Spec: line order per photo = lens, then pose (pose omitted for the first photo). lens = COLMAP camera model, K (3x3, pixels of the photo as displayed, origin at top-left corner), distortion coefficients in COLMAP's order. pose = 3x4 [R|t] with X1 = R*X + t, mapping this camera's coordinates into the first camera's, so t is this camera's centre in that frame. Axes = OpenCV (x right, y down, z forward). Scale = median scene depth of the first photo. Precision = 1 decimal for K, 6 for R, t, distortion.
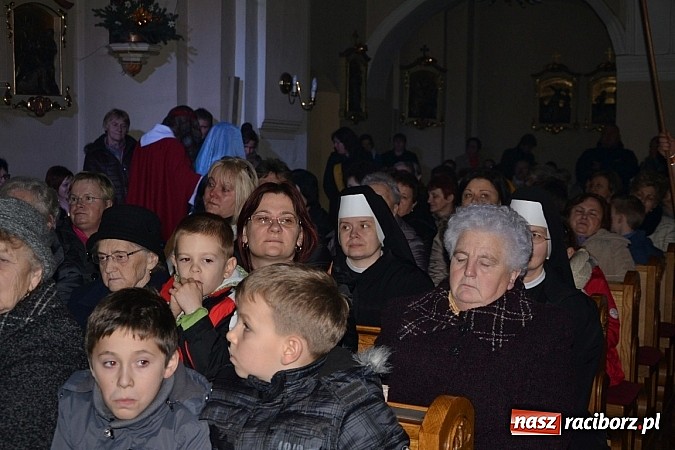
lens RADIAL K [[934.1, 0, 337.5], [0, 934.1, 225.0], [0, 0, 1]] dist [-0.007948, 0.031641]
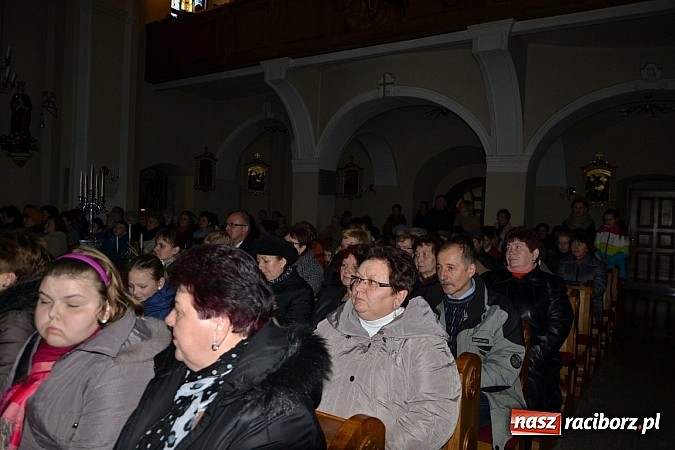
lens RADIAL K [[527.0, 0, 331.8], [0, 527.0, 223.3], [0, 0, 1]] dist [-0.034335, -0.000488]
pose [[0.990198, 0.025849, -0.137257, 0.451293], [-0.033615, 0.997944, -0.054568, 0.012106], [0.135564, 0.058647, 0.989031, -0.080386]]
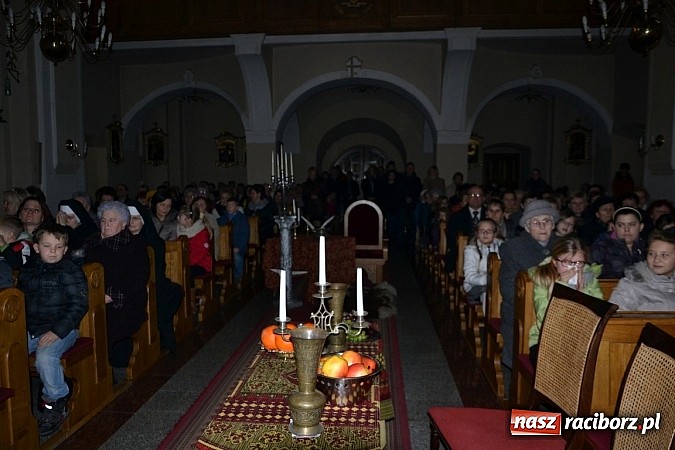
lens RADIAL K [[527.0, 0, 331.8], [0, 527.0, 223.3], [0, 0, 1]] dist [-0.034335, -0.000488]
pose [[0.931270, -0.049861, 0.360902, 0.036181], [0.045246, 0.998750, 0.021230, 0.007495], [-0.361510, -0.003442, 0.932362, -0.136061]]
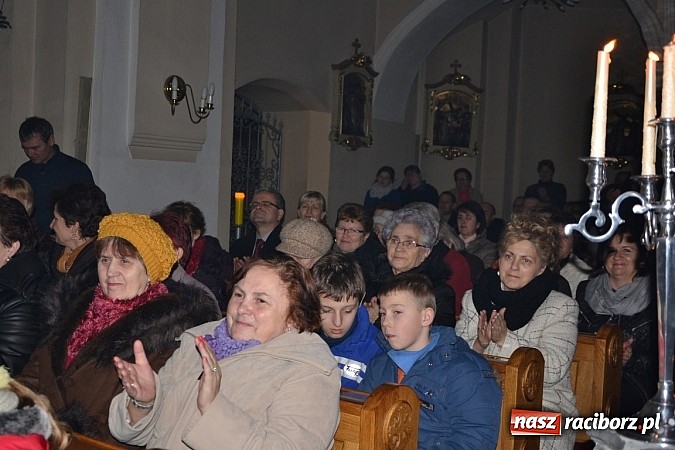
lens RADIAL K [[899.5, 0, 337.5], [0, 899.5, 225.0], [0, 0, 1]] dist [-0.008752, -0.043602]
pose [[0.983711, 0.035024, -0.176313, 0.151648], [-0.041495, 0.998589, -0.033147, -0.014127], [0.174903, 0.039923, 0.983776, 0.210514]]
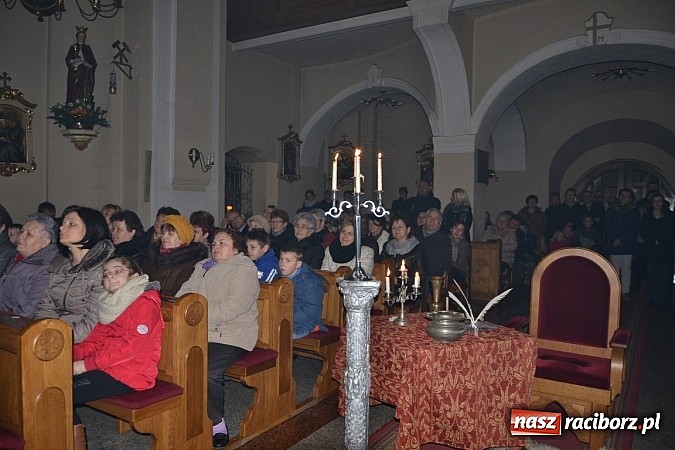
lens RADIAL K [[527.0, 0, 331.8], [0, 527.0, 223.3], [0, 0, 1]] dist [-0.034335, -0.000488]
pose [[0.994143, 0.006450, -0.107880, 0.189829], [-0.010357, 0.999309, -0.035698, -0.006909], [0.107575, 0.036606, 0.993523, 0.117561]]
